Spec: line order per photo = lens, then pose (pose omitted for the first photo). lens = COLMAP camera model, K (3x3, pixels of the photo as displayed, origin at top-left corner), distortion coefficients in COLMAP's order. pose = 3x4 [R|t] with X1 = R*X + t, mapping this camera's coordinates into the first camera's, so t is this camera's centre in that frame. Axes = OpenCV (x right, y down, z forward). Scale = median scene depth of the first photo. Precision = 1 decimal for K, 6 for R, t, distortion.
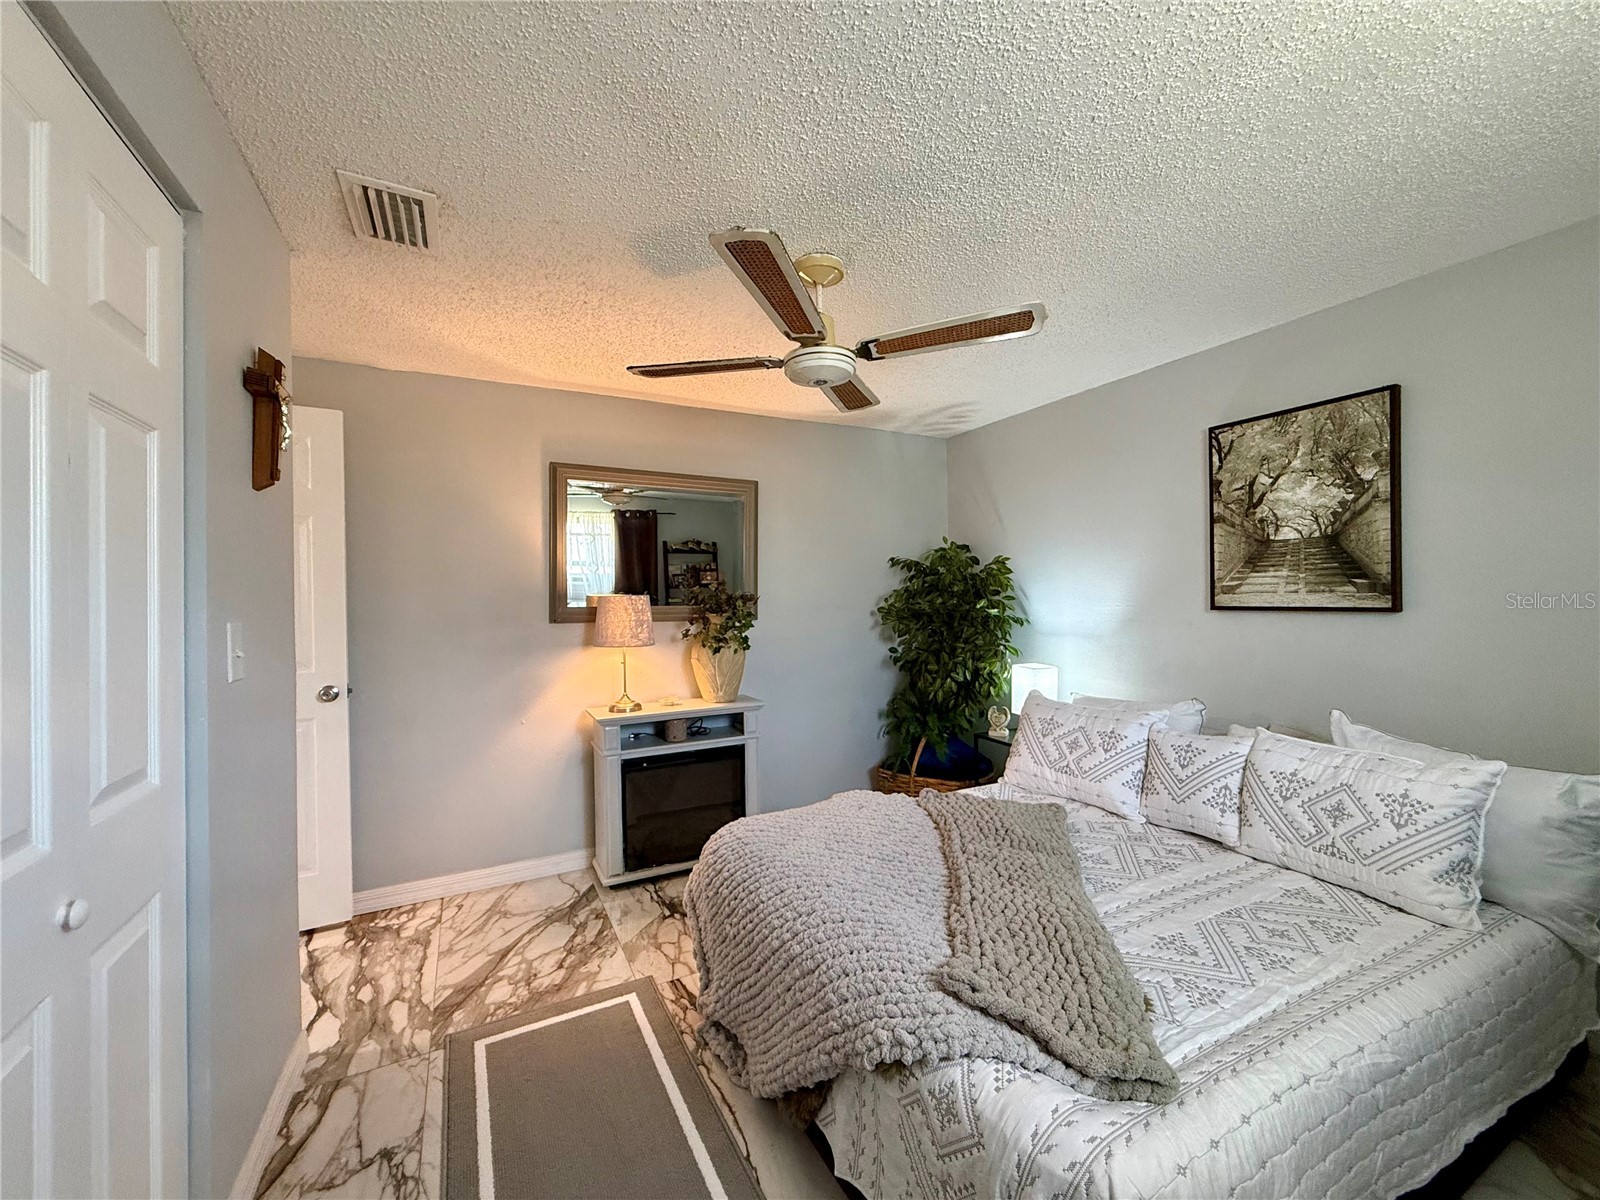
lens RADIAL K [[640.7, 0, 795.7], [0, 640.7, 595.7], [0, 0, 1]] dist [0.000568, 0.000314]
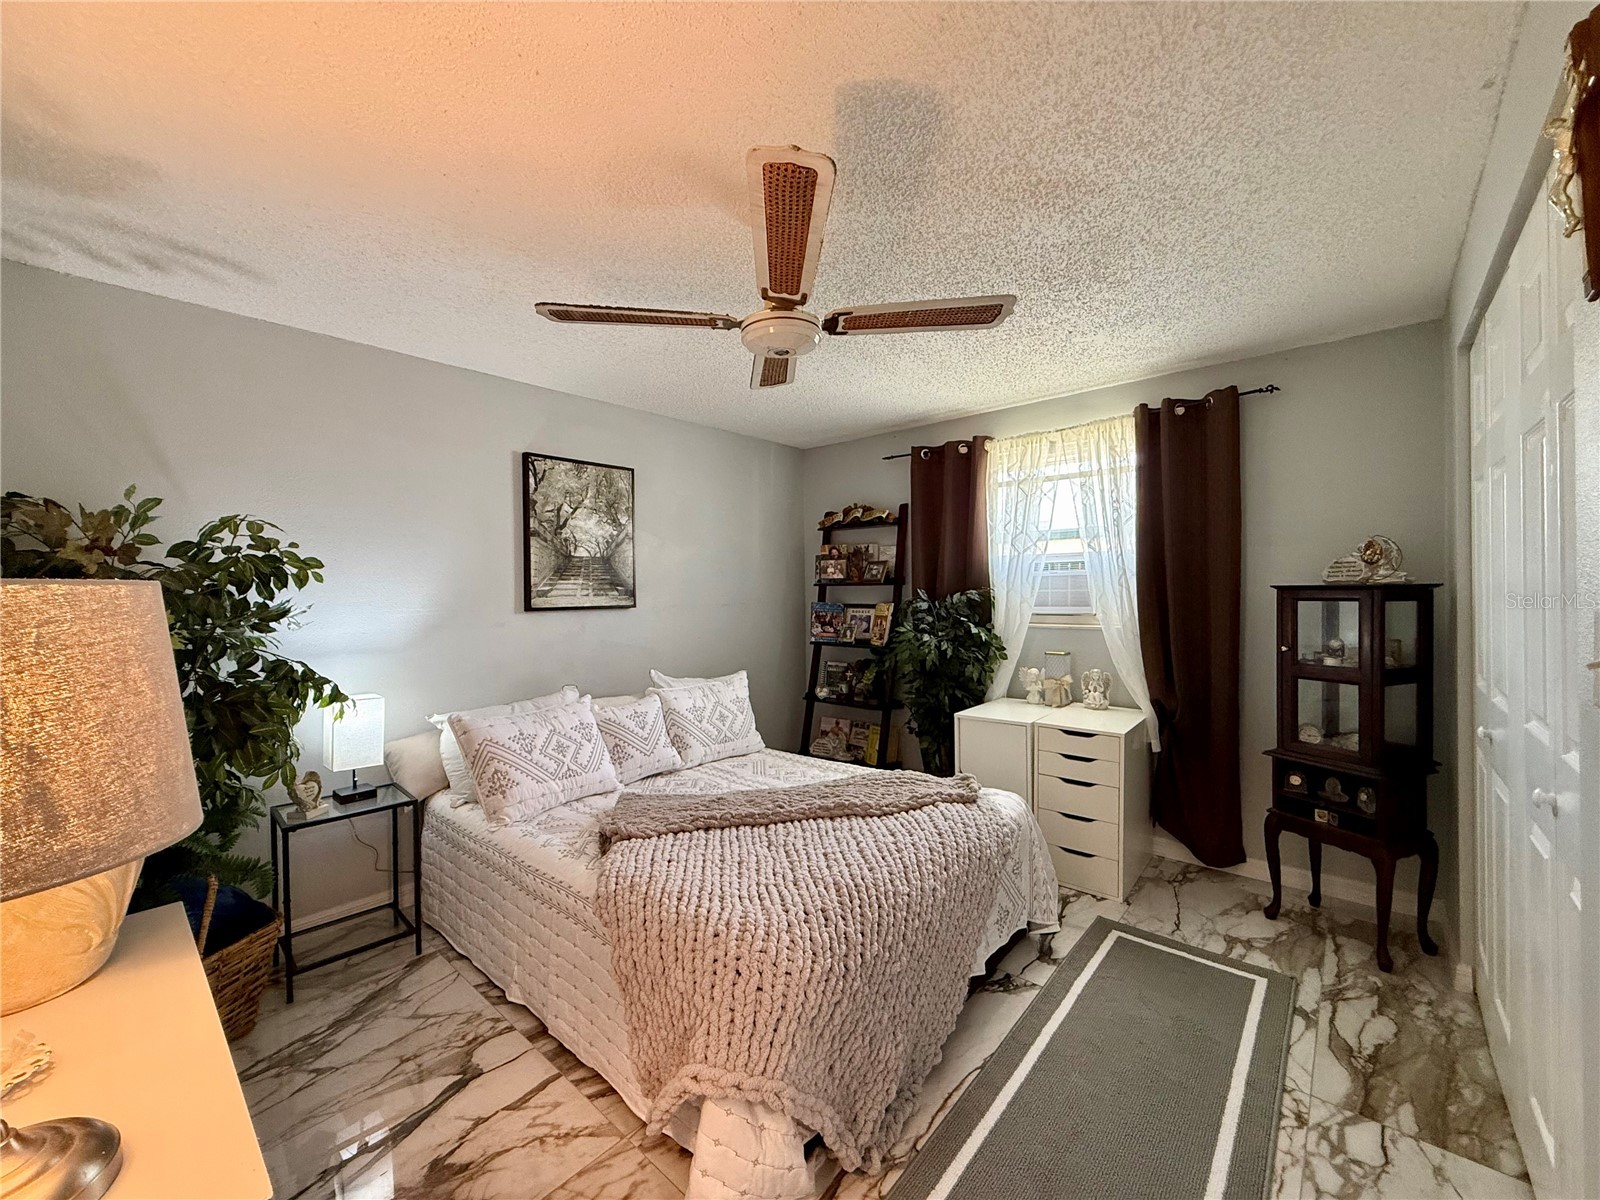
lens RADIAL K [[640.7, 0, 795.7], [0, 640.7, 595.7], [0, 0, 1]] dist [0.000568, 0.000314]
pose [[-0.365100, 0.012301, 0.930887, -0.645581], [0.018227, 0.999815, -0.006063, 0.010925], [-0.930790, 0.014754, -0.365256, 1.061834]]
